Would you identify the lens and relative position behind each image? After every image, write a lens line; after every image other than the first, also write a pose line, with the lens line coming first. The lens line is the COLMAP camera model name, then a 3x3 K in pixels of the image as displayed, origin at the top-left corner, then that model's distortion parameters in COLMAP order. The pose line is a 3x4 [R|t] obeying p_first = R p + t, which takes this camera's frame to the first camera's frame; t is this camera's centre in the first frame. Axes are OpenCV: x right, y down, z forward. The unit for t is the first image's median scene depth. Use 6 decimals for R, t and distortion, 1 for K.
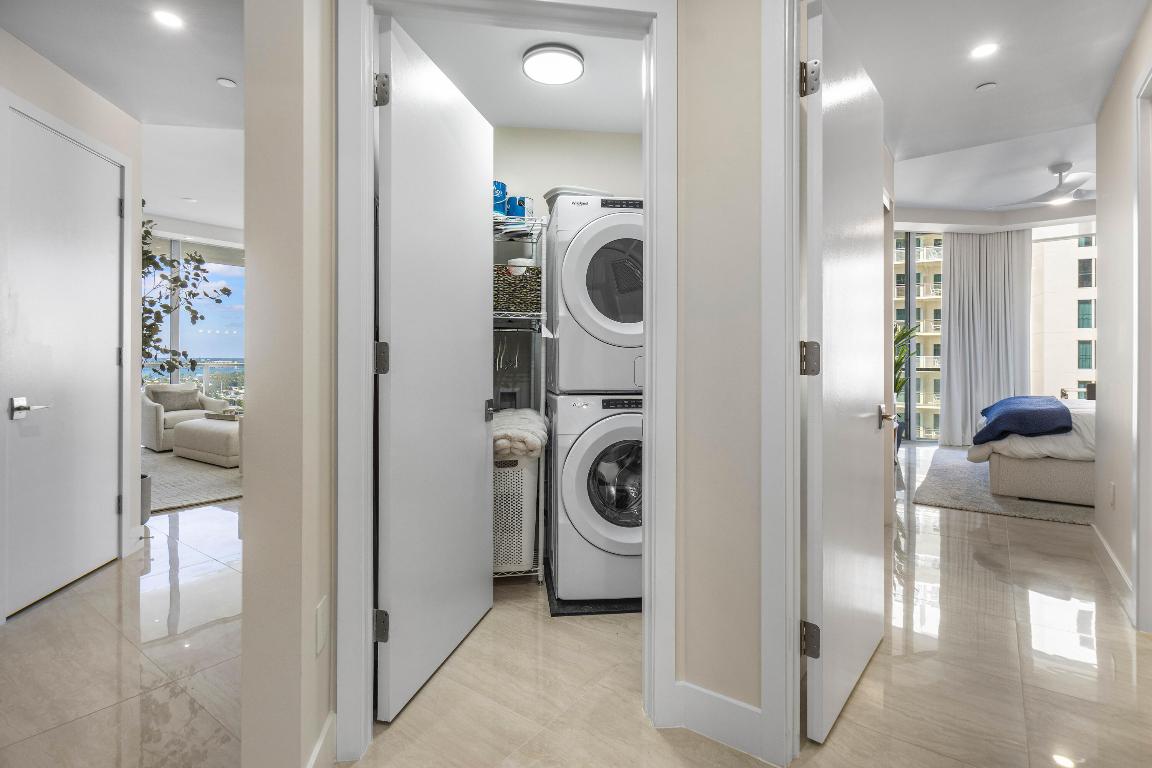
lens RADIAL K [[550.6, 0, 583.2], [0, 550.6, 359.2], [0, 0, 1]] dist [0.000128, 0.000342]
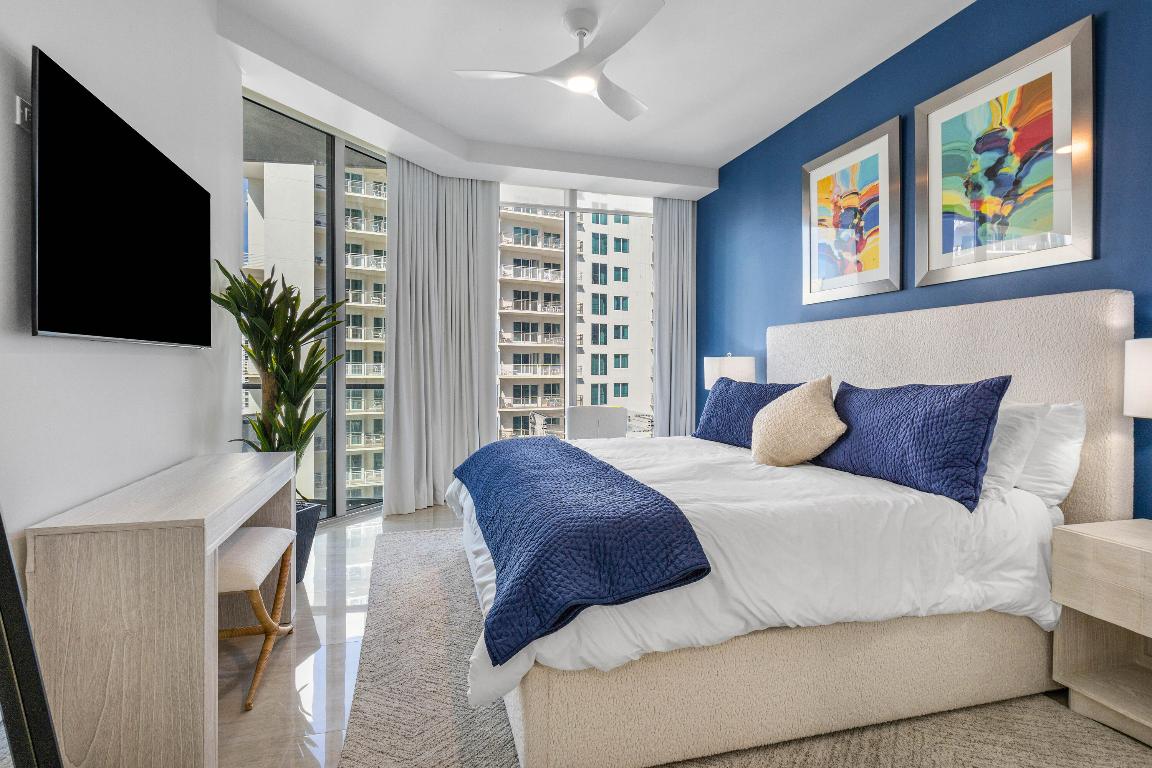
lens RADIAL K [[574.2, 0, 575.5], [0, 574.2, 374.5], [0, 0, 1]] dist [-0.000749, -0.000123]
pose [[0.617323, -0.012440, 0.786612, 0.306005], [-0.000308, 0.999871, 0.016055, -0.007395], [-0.786710, -0.010154, 0.617239, 0.481395]]
